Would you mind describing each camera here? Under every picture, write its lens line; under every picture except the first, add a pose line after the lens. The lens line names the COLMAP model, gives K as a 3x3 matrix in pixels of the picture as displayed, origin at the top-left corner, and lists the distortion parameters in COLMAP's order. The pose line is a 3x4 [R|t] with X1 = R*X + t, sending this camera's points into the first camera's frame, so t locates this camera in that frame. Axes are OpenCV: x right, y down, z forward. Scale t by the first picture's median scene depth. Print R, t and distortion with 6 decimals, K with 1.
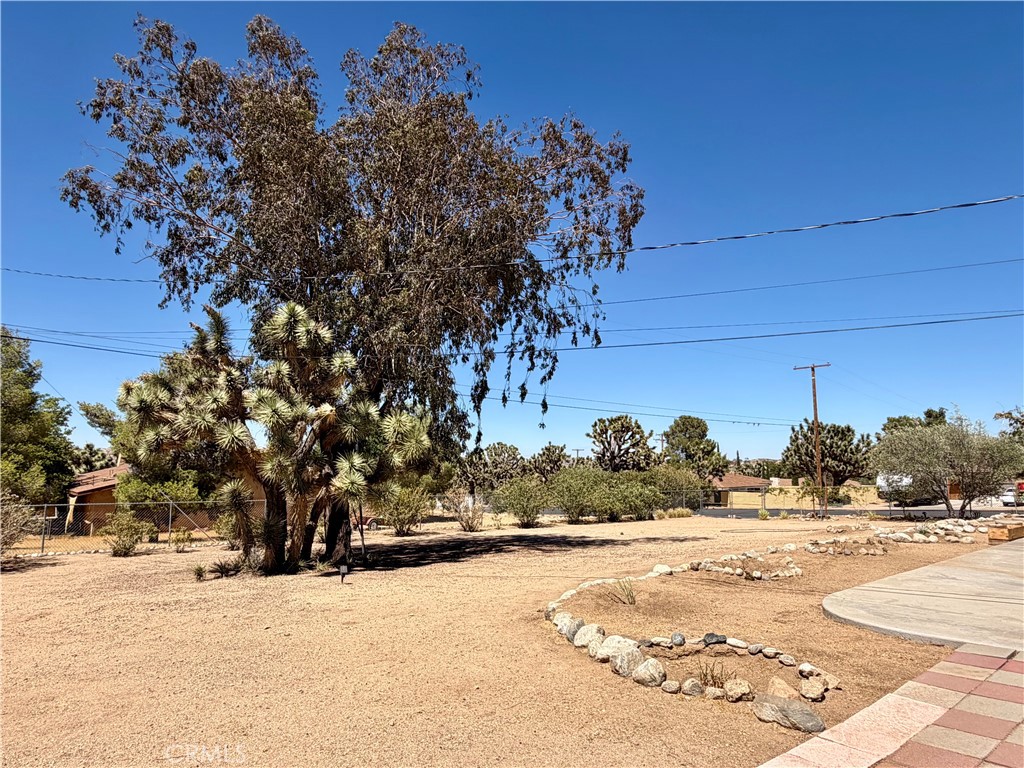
lens RADIAL K [[657.2, 0, 511.4], [0, 657.2, 394.1], [0, 0, 1]] dist [0.002268, -0.000153]
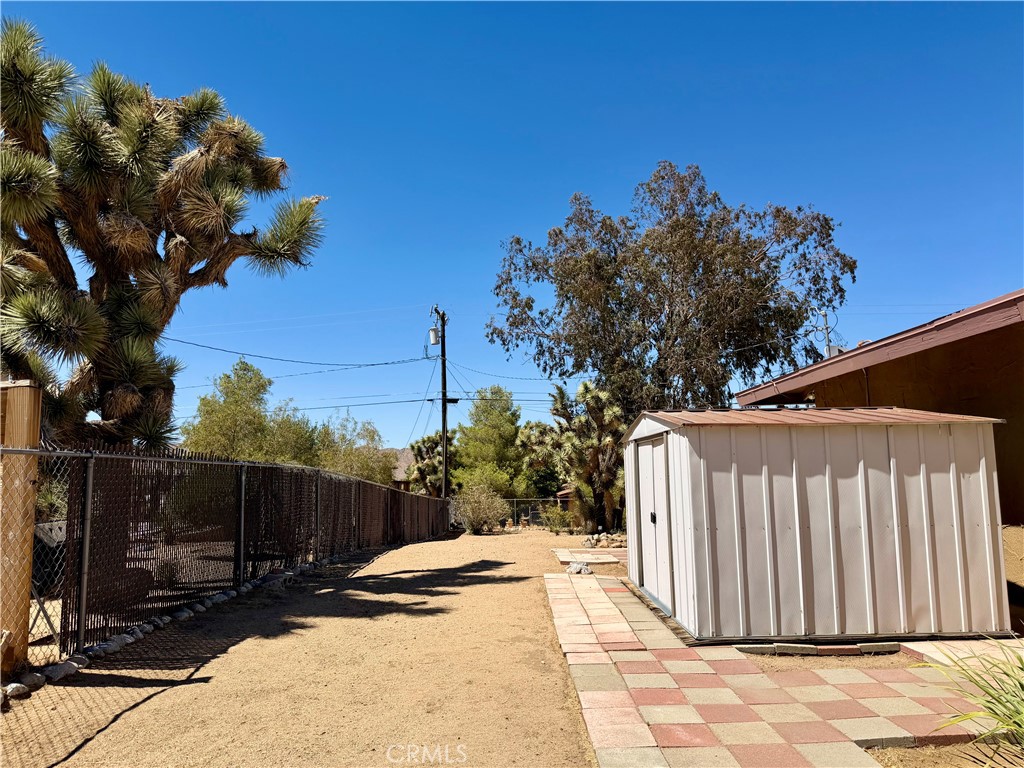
lens RADIAL K [[741.0, 0, 512.8], [0, 741.0, 382.1], [0, 0, 1]] dist [0.002791, -0.004391]
pose [[0.761731, -0.102754, -0.639693, 0.760141], [0.095540, 0.994364, -0.045957, -0.059102], [0.640810, -0.026109, 0.767255, -0.637917]]
